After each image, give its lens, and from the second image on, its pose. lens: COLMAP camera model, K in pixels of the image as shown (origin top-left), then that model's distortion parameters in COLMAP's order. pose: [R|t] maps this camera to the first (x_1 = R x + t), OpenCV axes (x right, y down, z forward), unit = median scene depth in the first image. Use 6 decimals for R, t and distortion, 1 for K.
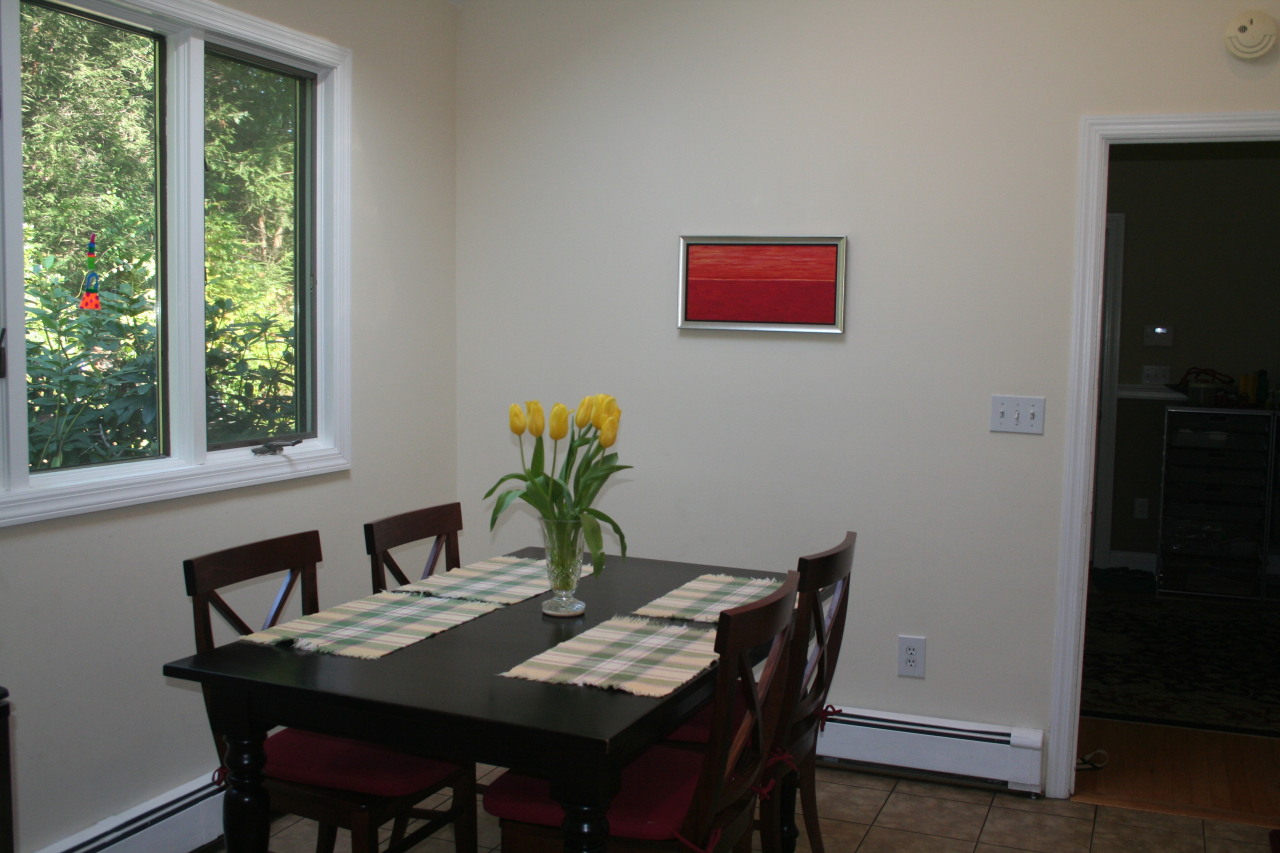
lens RADIAL K [[1341.6, 0, 643.2], [0, 1341.6, 436.2], [0, 0, 1]] dist [0.006882, 0.000000]
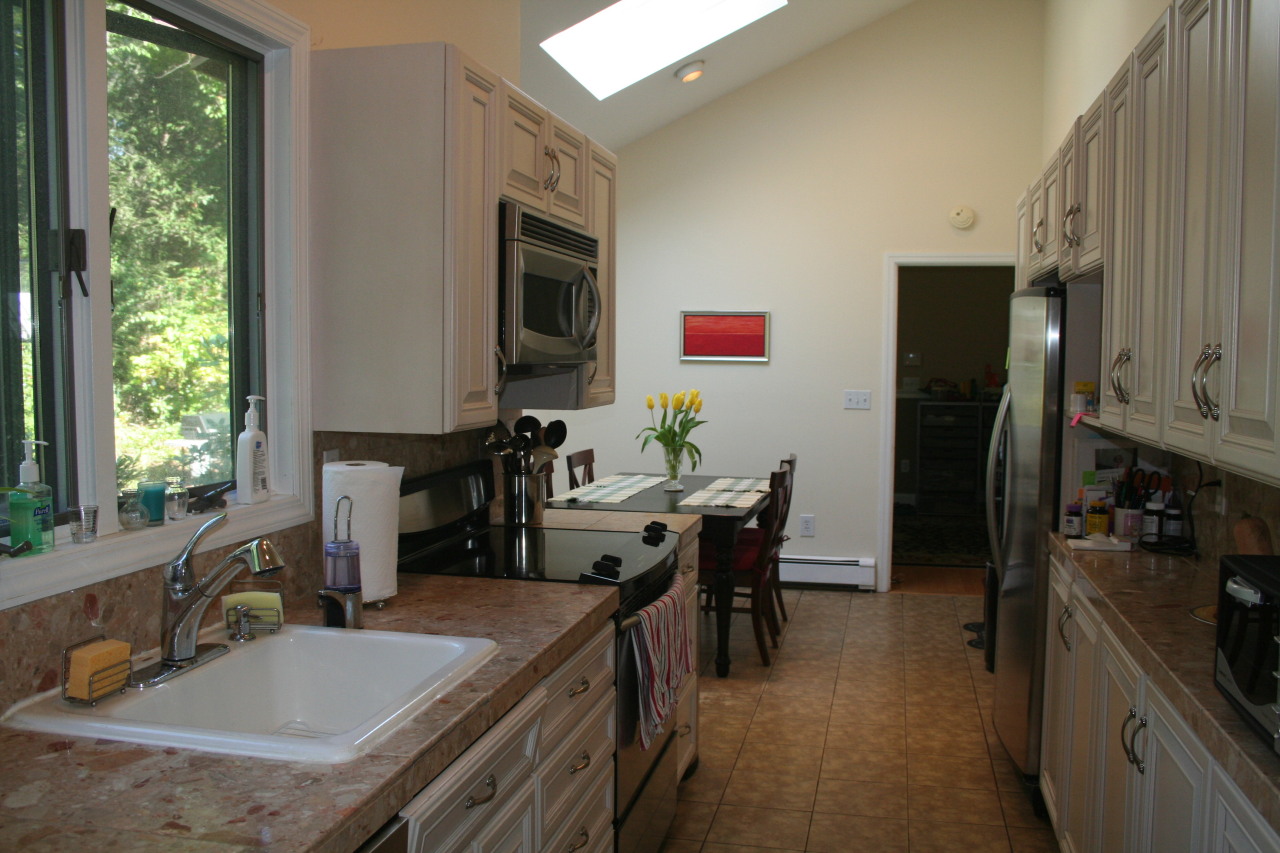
lens RADIAL K [[1103.9, 0, 636.8], [0, 1103.9, 416.3], [0, 0, 1]] dist [-0.005453, 0.003469]
pose [[0.990699, -0.022506, 0.134197, -0.258336], [0.026152, 0.999334, -0.025468, 0.039875], [-0.133534, 0.028741, 0.990627, -0.562293]]
